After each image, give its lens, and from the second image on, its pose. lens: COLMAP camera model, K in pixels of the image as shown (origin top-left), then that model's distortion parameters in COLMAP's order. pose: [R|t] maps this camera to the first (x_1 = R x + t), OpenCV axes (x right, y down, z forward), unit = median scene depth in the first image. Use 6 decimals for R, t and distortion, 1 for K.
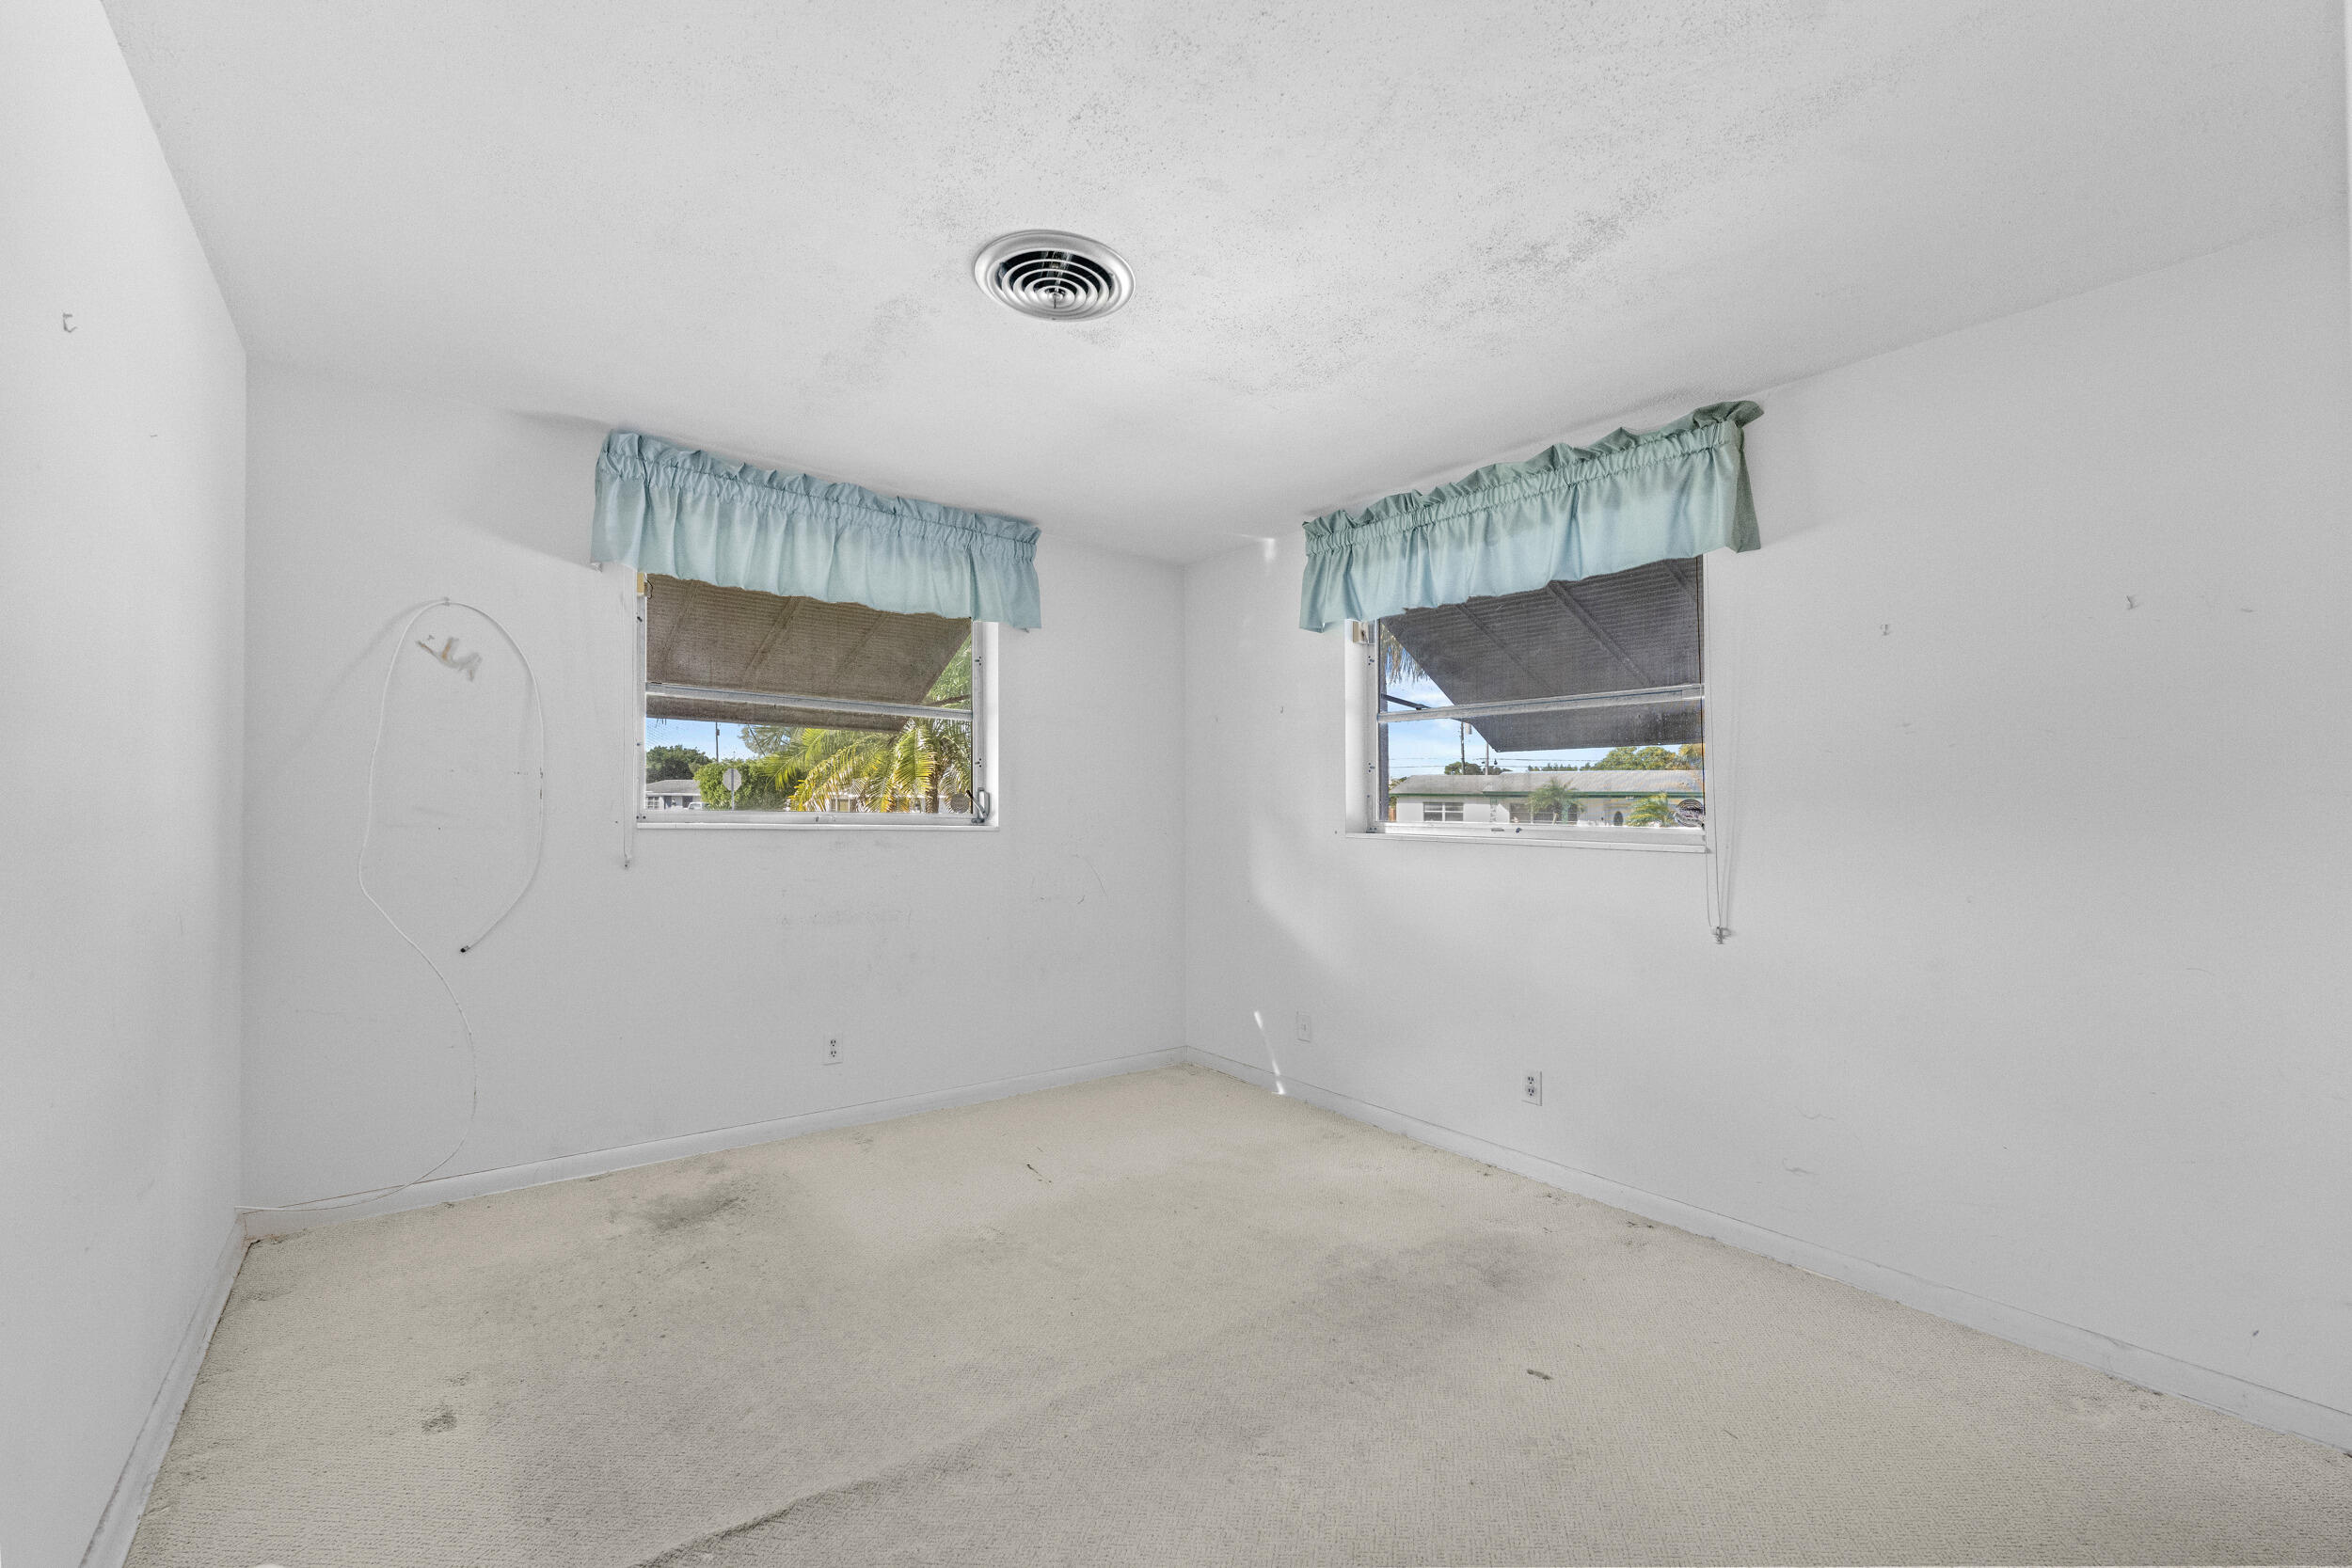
lens RADIAL K [[946.0, 0, 1177.3], [0, 946.0, 824.6], [0, 0, 1]] dist [-0.001269, 0.000164]
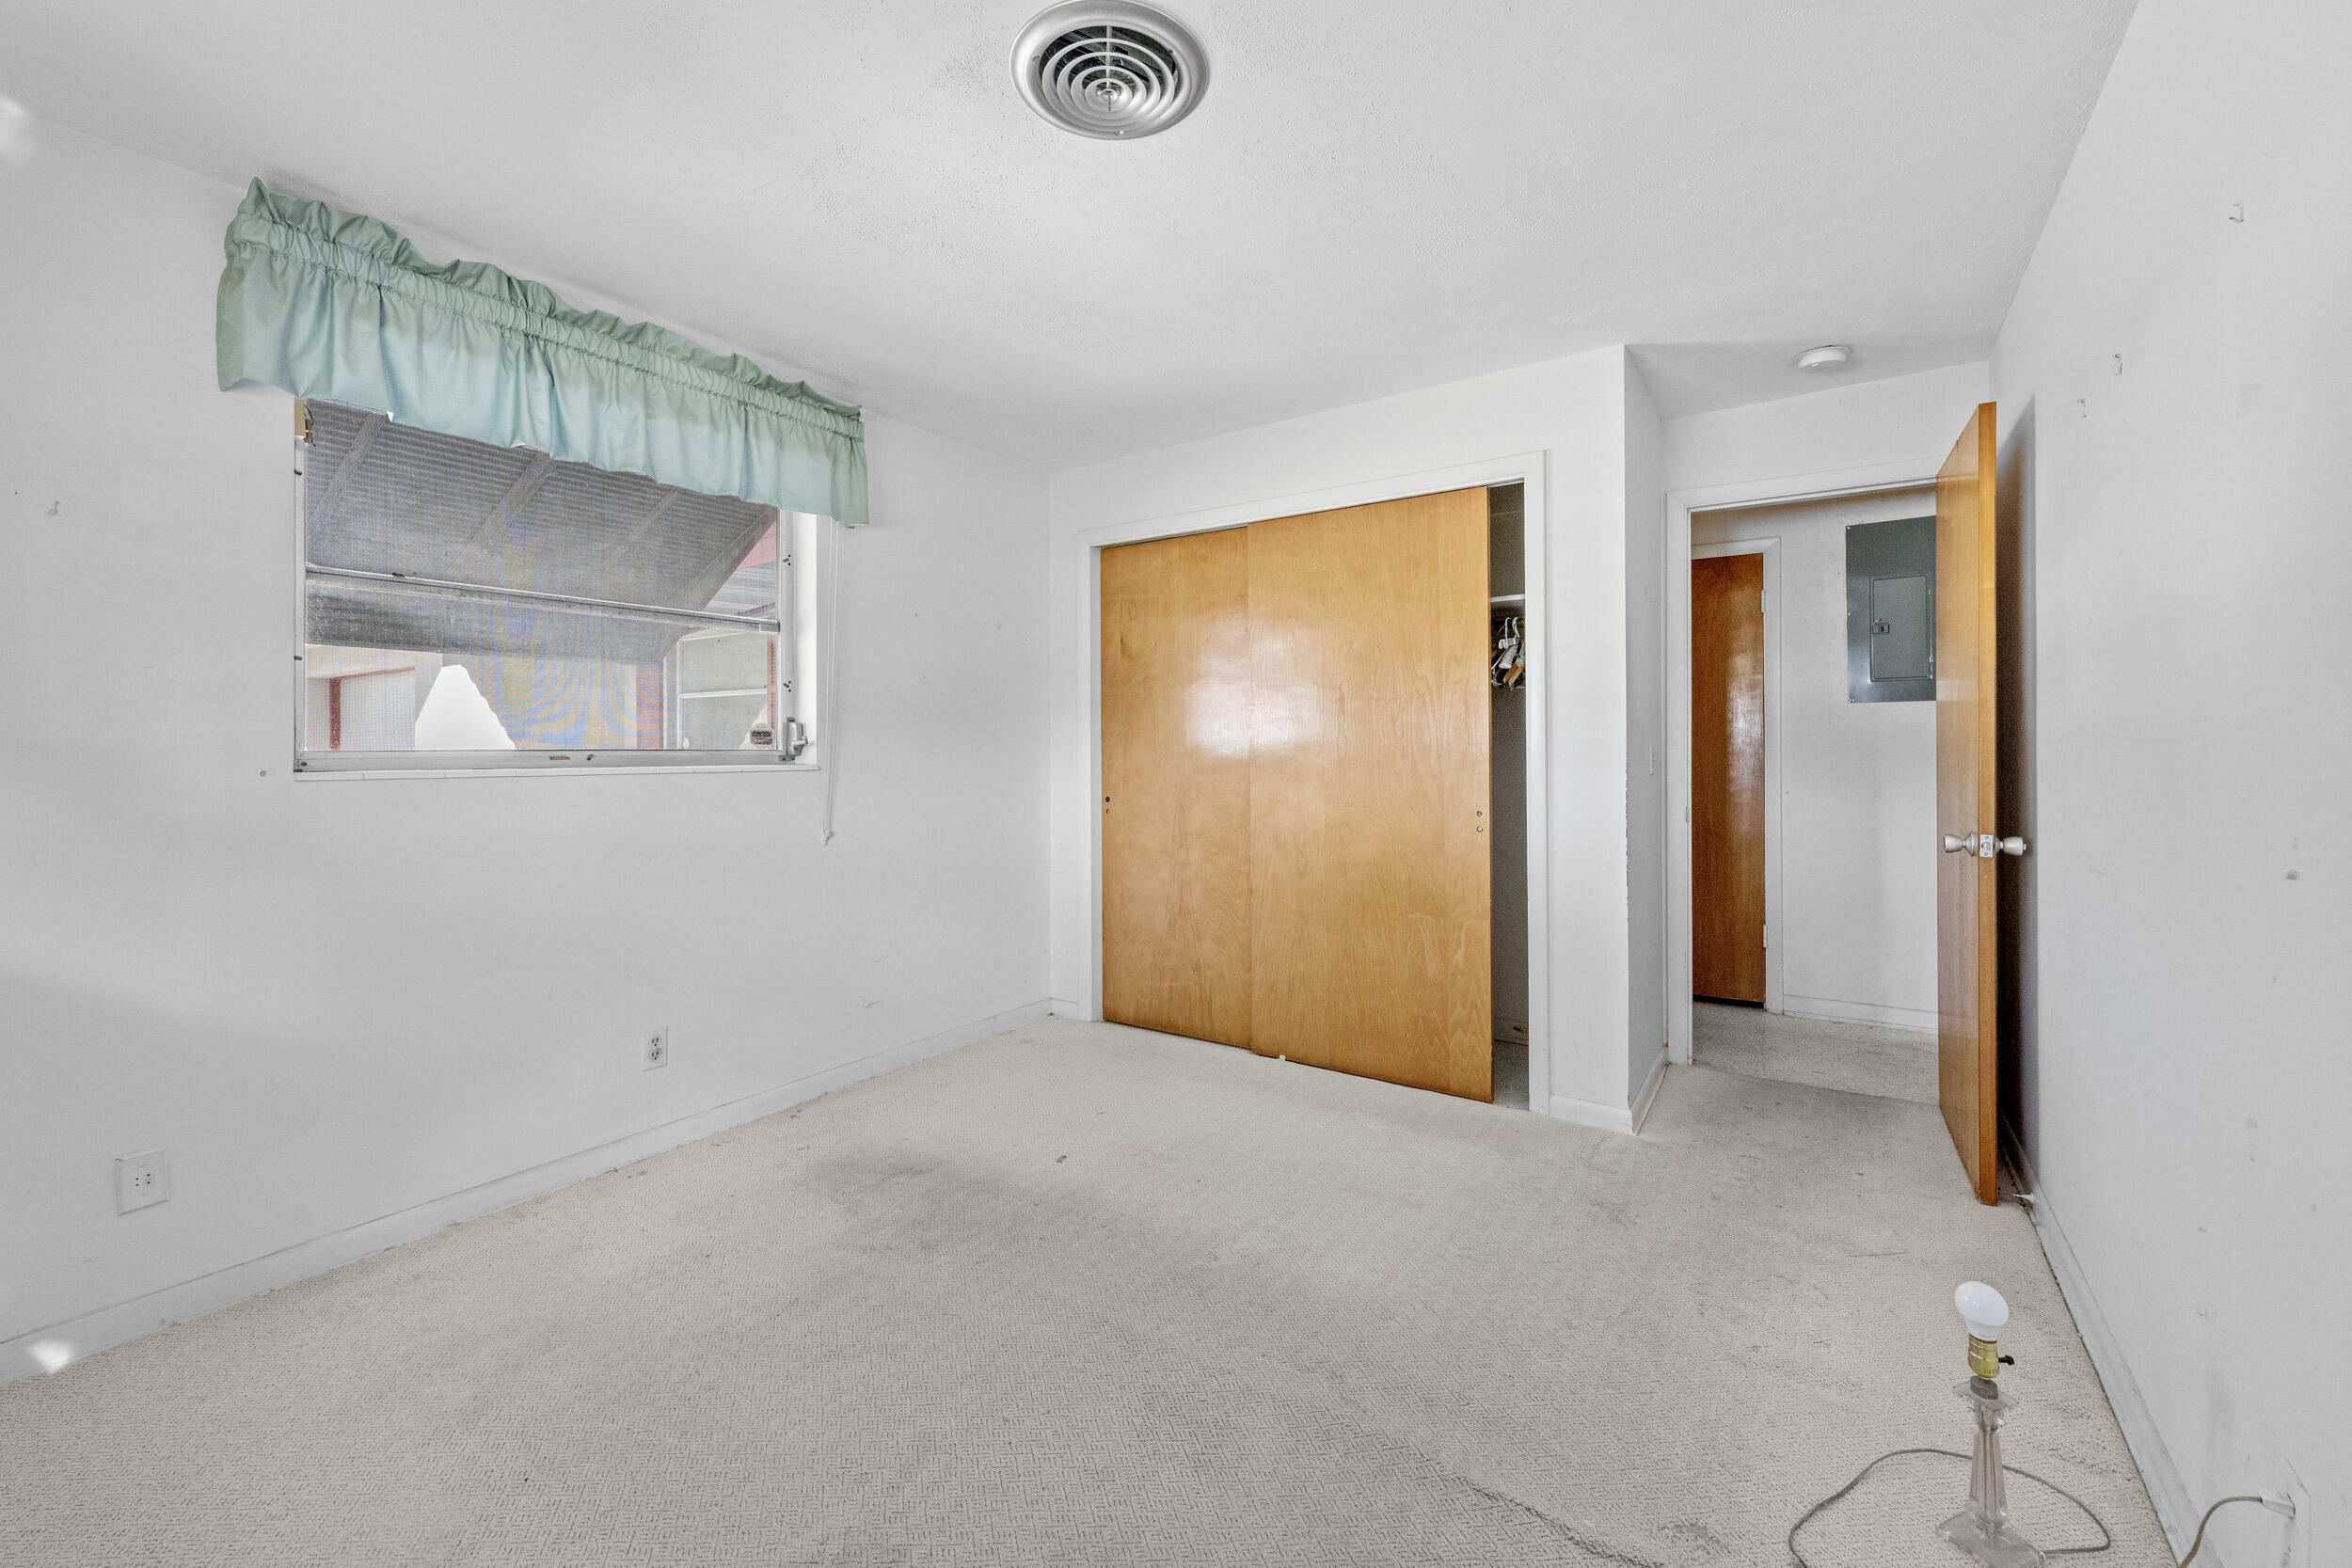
lens RADIAL K [[948.8, 0, 1177.9], [0, 948.8, 733.7], [0, 0, 1]] dist [0.000621, 0.000123]
pose [[-0.290767, 0.001050, 0.956793, -0.640395], [0.011385, 0.999932, 0.002363, -0.011695], [-0.956726, 0.011580, -0.290759, 0.834426]]
